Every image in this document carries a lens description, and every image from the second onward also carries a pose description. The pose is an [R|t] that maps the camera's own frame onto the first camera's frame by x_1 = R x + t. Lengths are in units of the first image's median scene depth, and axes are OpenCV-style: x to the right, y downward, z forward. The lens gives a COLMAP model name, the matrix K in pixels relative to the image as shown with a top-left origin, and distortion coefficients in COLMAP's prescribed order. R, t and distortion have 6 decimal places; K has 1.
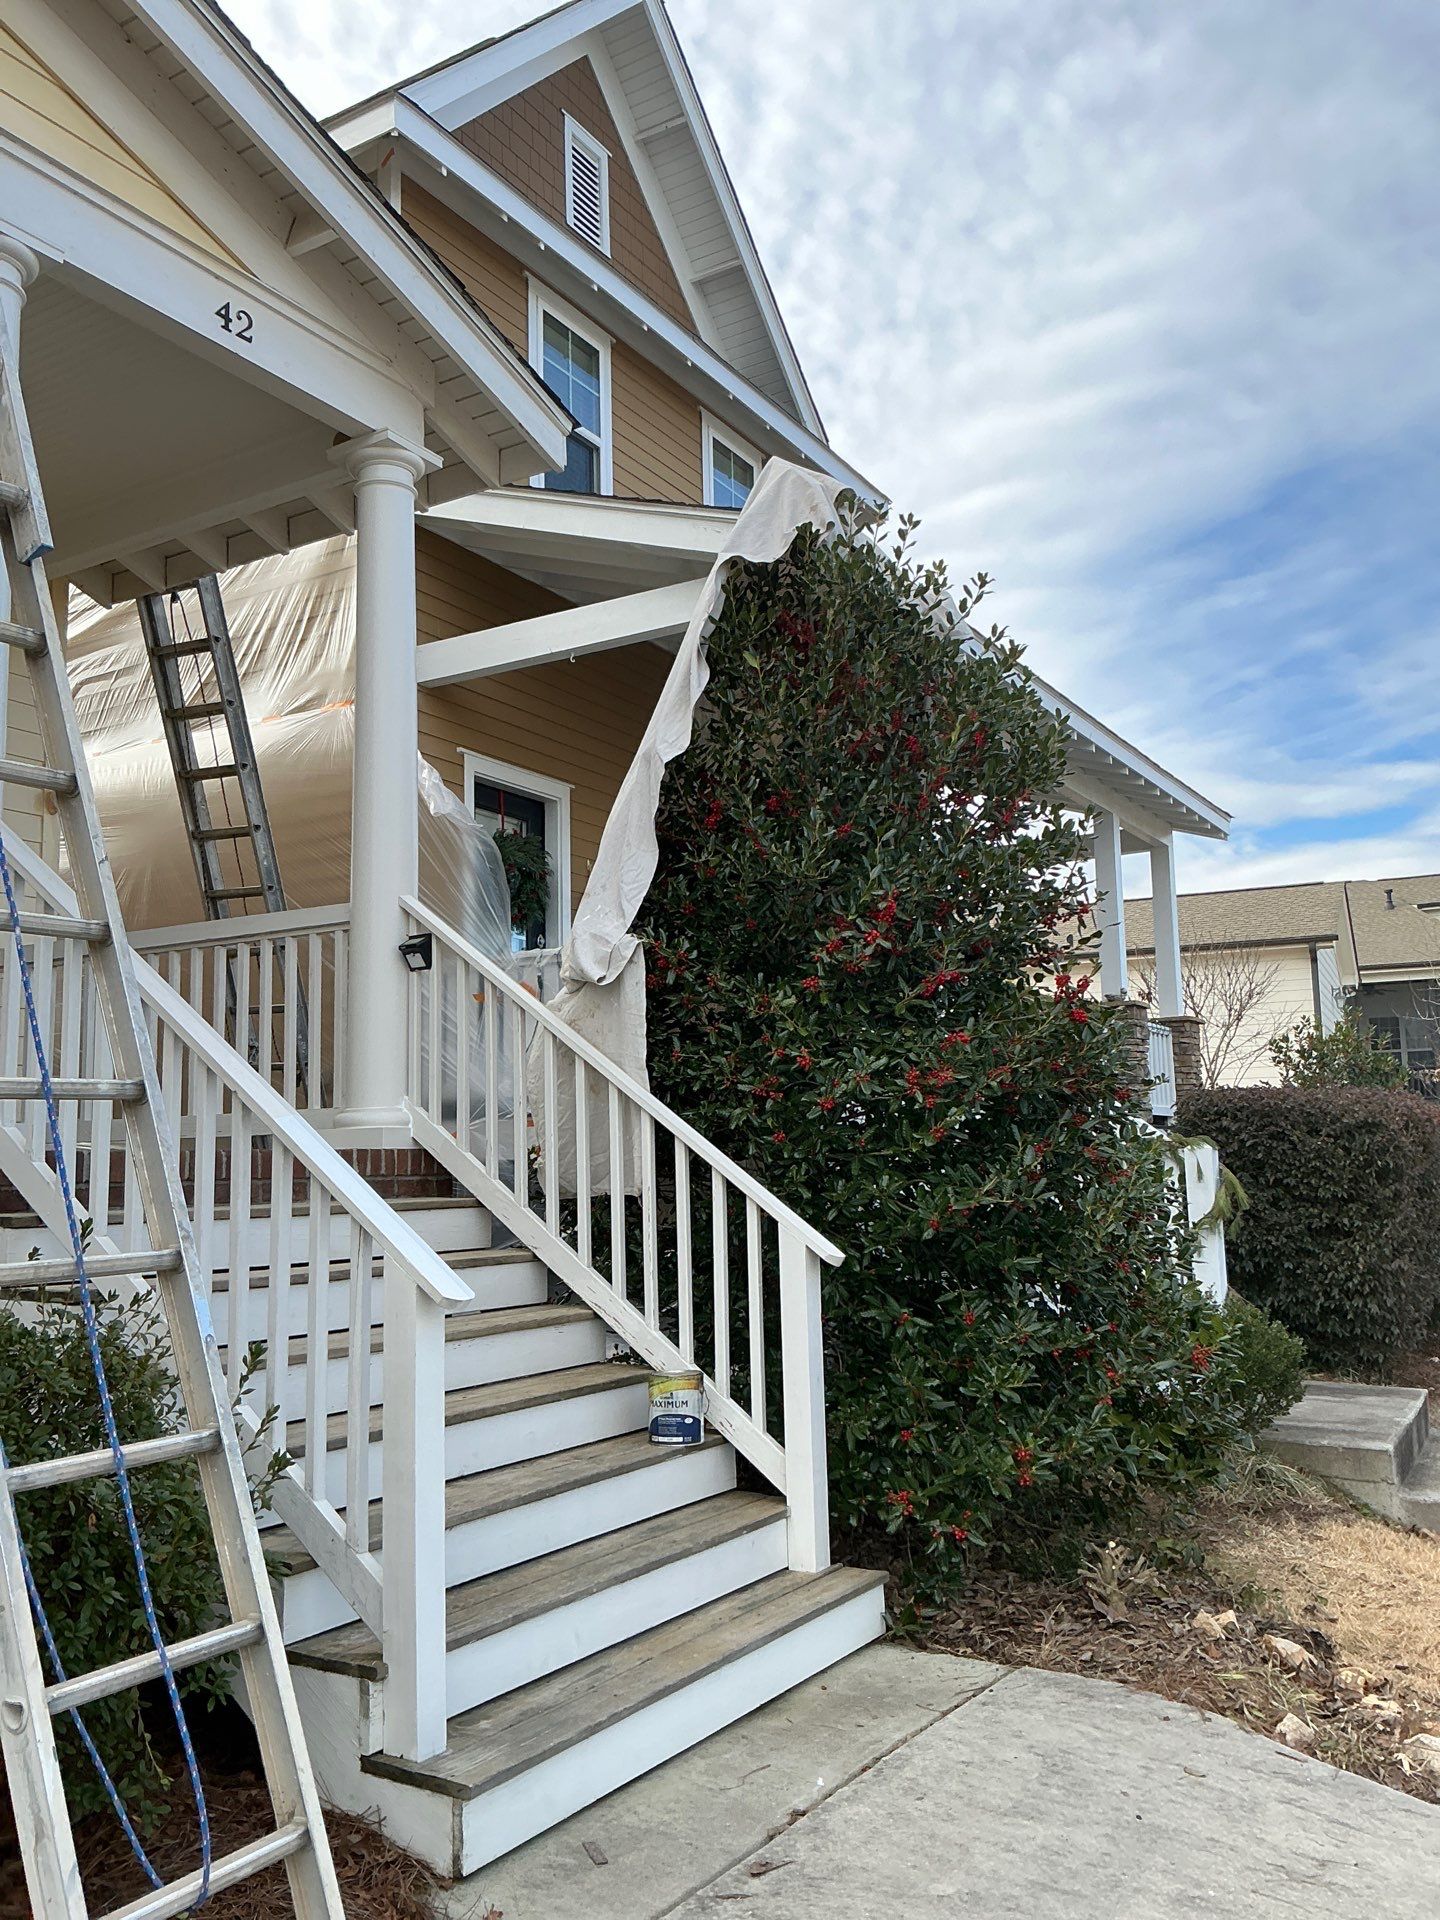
lens RADIAL K [[1580.0, 0, 719.8], [0, 1580.0, 954.7], [0, 0, 1]] dist [0.053613, -0.109283]
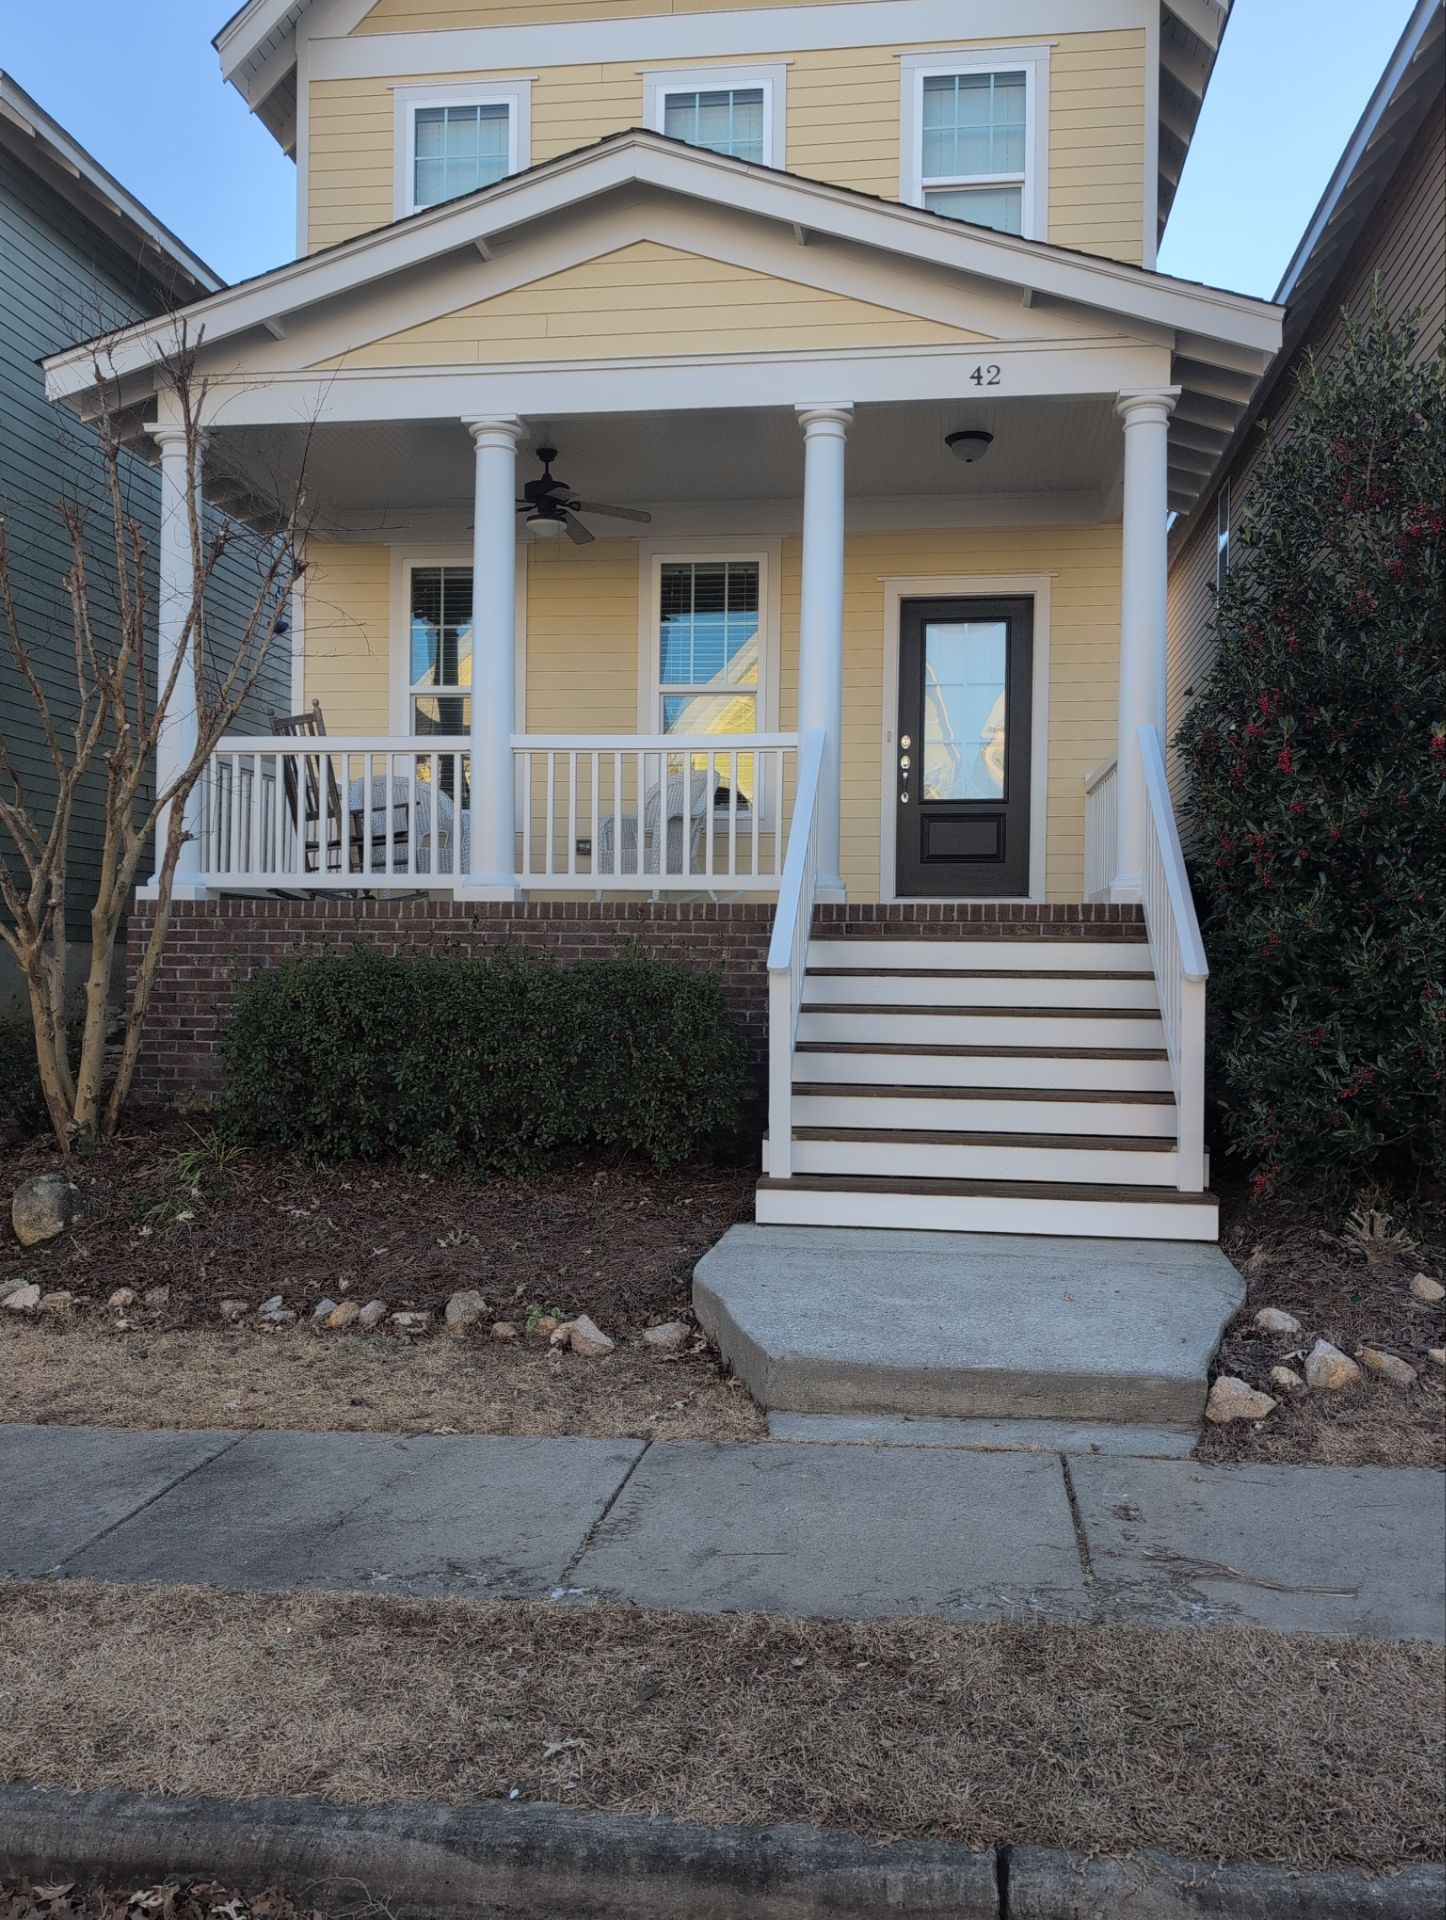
lens RADIAL K [[1579.2, 0, 740.3], [0, 1579.2, 967.0], [0, 0, 1]] dist [0.026544, -0.023530]
pose [[0.408650, 0.006951, -0.912665, 0.984238], [0.110600, 0.992225, 0.057078, 0.058246], [0.905965, -0.124266, 0.404704, 0.080104]]
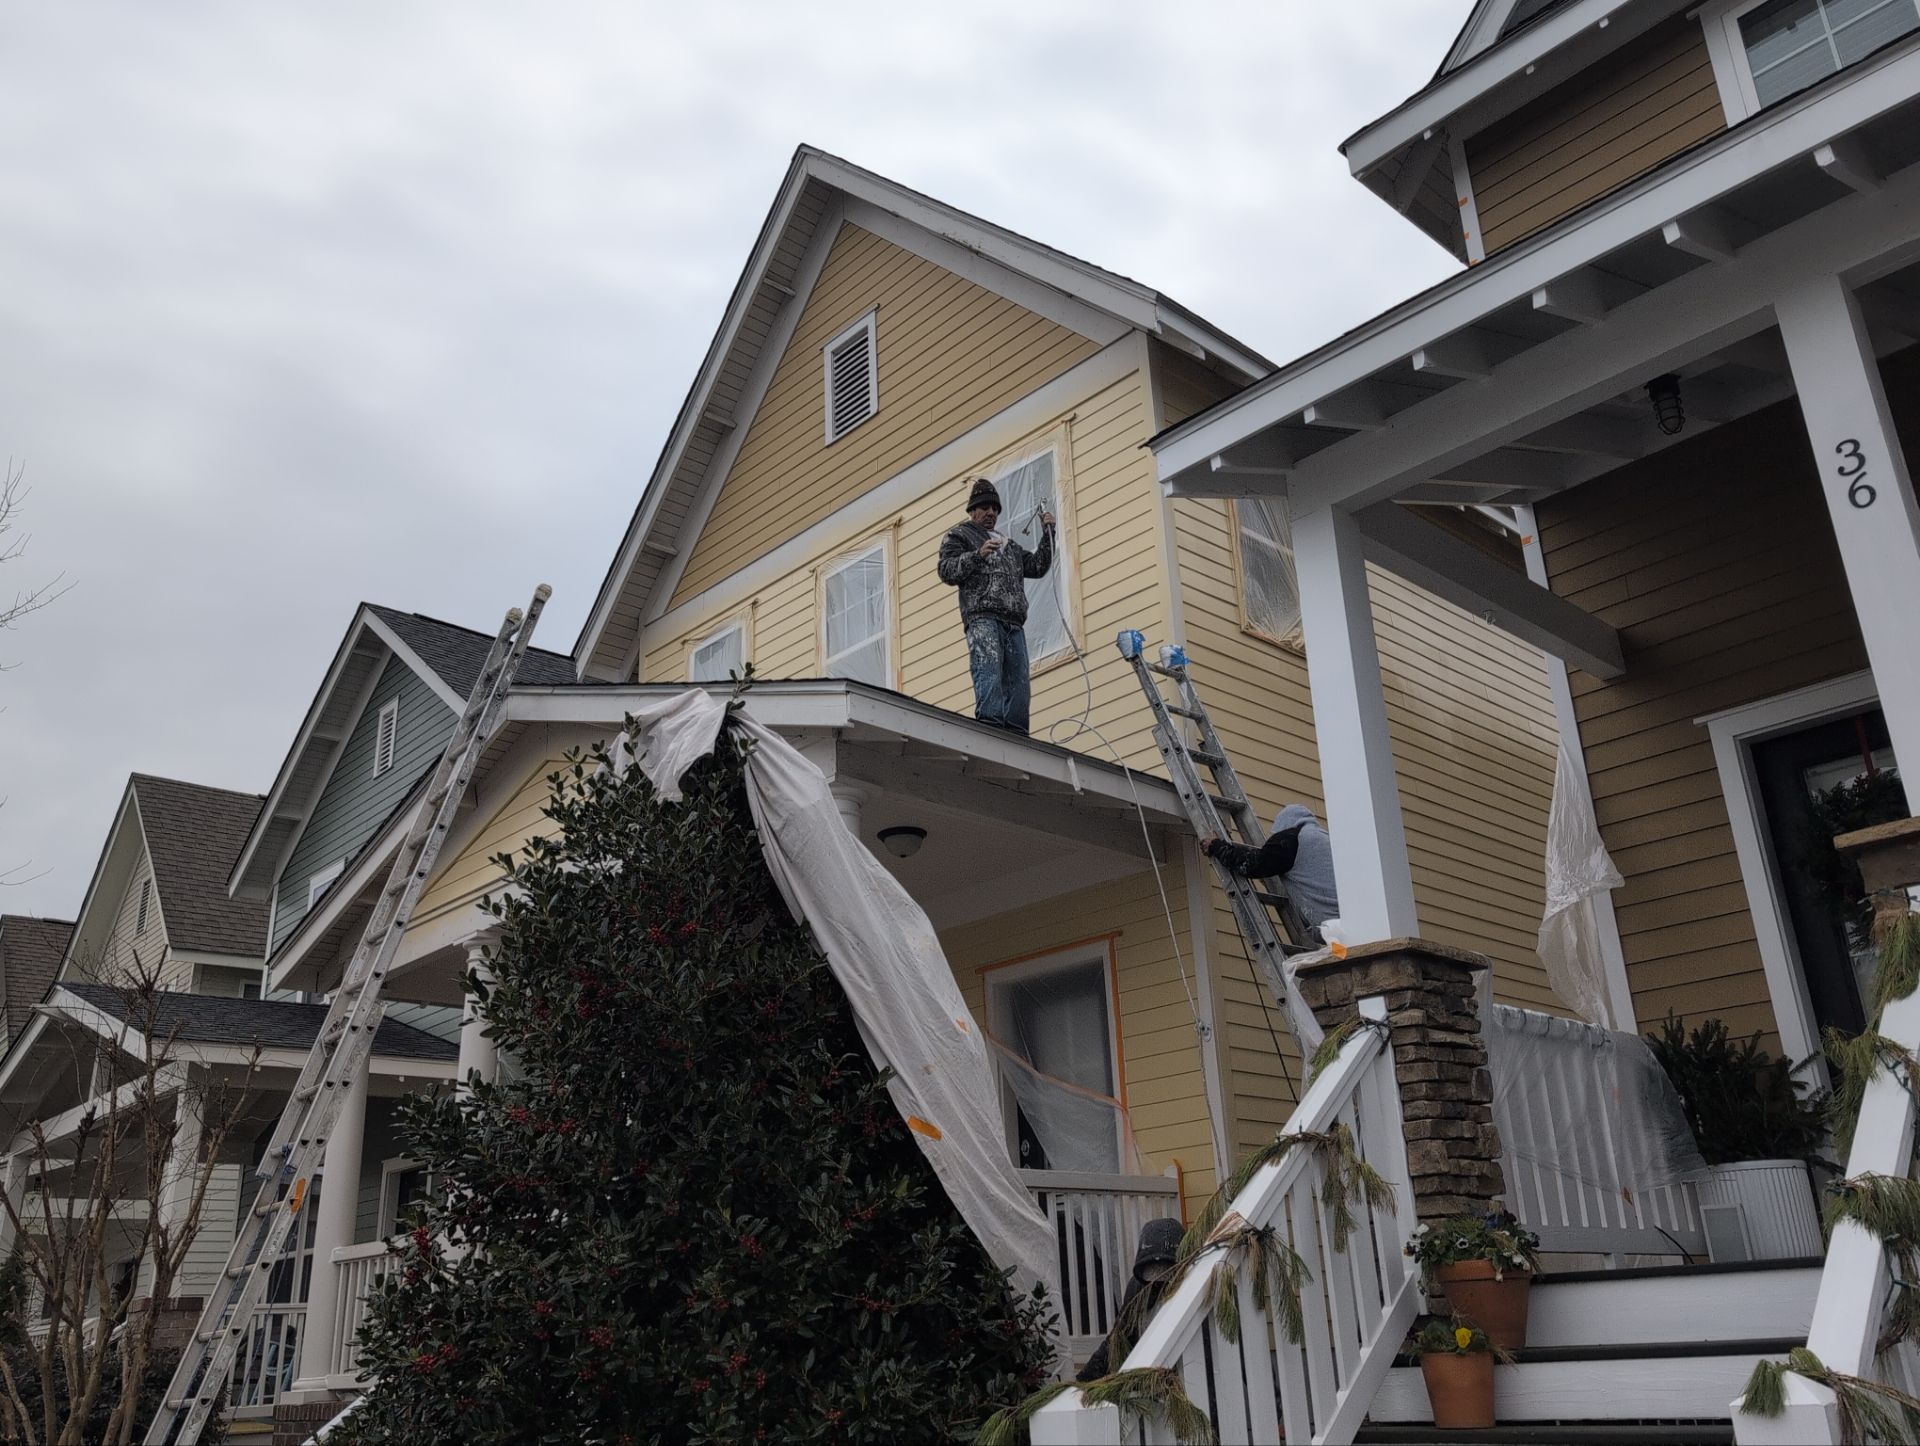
lens RADIAL K [[1579.2, 0, 963.5], [0, 1579.2, 716.3], [0, 0, 1]] dist [0.026544, -0.023530]
pose [[-0.268095, -0.340013, -0.901397, 1.006264], [0.169575, 0.904385, -0.391576, 0.153231], [0.948351, -0.257834, -0.184803, 1.481309]]
